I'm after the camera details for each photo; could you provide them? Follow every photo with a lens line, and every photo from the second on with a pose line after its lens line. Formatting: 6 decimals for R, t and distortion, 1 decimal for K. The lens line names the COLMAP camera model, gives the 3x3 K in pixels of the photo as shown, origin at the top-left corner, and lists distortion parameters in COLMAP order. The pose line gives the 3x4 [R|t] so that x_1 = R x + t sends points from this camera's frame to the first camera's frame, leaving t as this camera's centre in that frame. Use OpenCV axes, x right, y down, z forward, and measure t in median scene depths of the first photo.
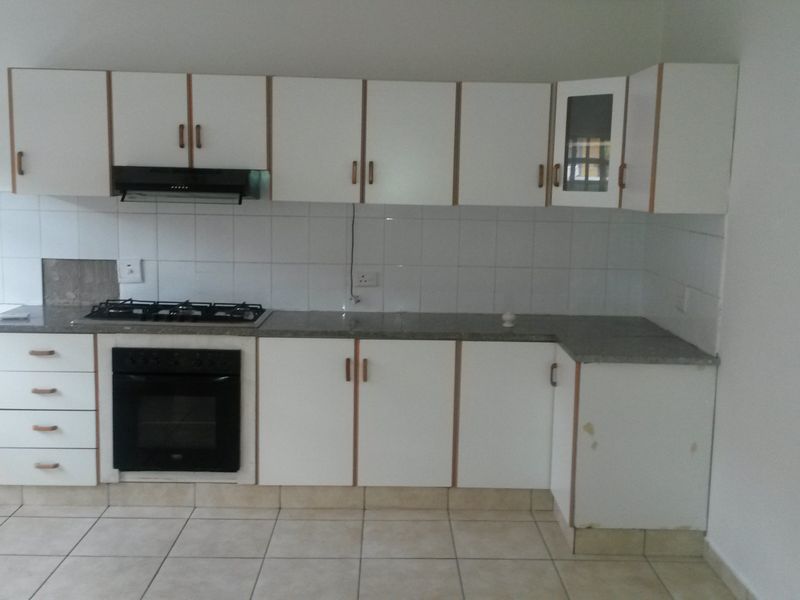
lens RADIAL K [[862.7, 0, 400.6], [0, 862.7, 293.7], [0, 0, 1]] dist [0.081986, 0.000000]
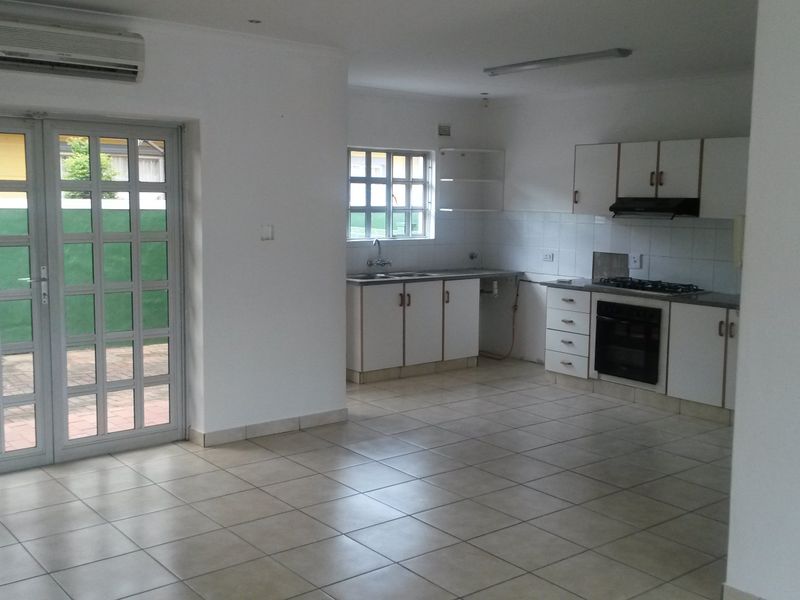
lens RADIAL K [[862.7, 0, 400.8], [0, 862.7, 300.4], [0, 0, 1]] dist [0.081986, 0.000000]
pose [[0.618335, 0.085159, -0.781287, 0.764621], [-0.108303, 0.993861, 0.022615, 0.063290], [0.778417, 0.070632, 0.623762, -0.389109]]
